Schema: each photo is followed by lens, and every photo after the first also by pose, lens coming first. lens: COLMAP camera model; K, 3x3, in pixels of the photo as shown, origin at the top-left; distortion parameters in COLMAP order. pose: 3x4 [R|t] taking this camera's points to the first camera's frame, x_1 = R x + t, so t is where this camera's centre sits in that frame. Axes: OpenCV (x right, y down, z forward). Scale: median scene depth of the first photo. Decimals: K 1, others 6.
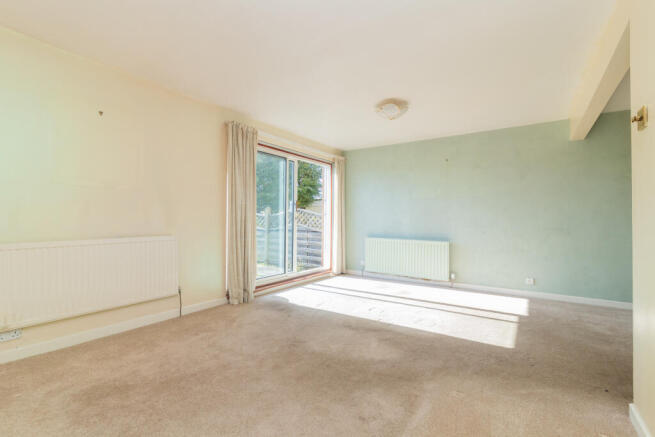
lens RADIAL K [[298.0, 0, 327.5], [0, 298.0, 218.5], [0, 0, 1]] dist [0.000252, -0.000080]
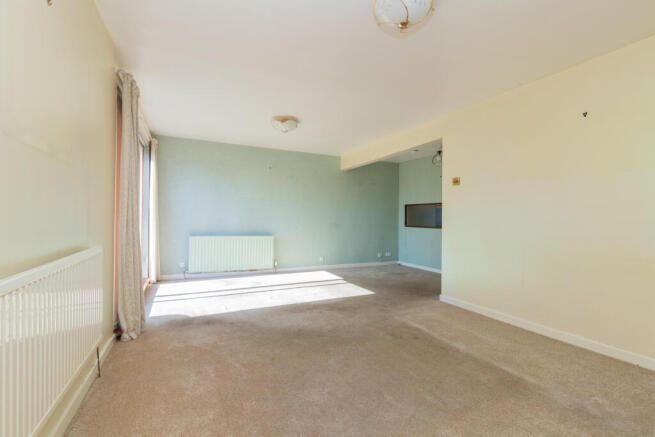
lens RADIAL K [[294.3, 0, 327.5], [0, 294.3, 218.5], [0, 0, 1]] dist [0.000061, -0.000147]
pose [[0.492867, 0.005088, 0.870090, -0.533854], [-0.013658, 0.999905, 0.001890, 0.002101], [-0.869998, -0.012815, 0.492890, 0.217991]]
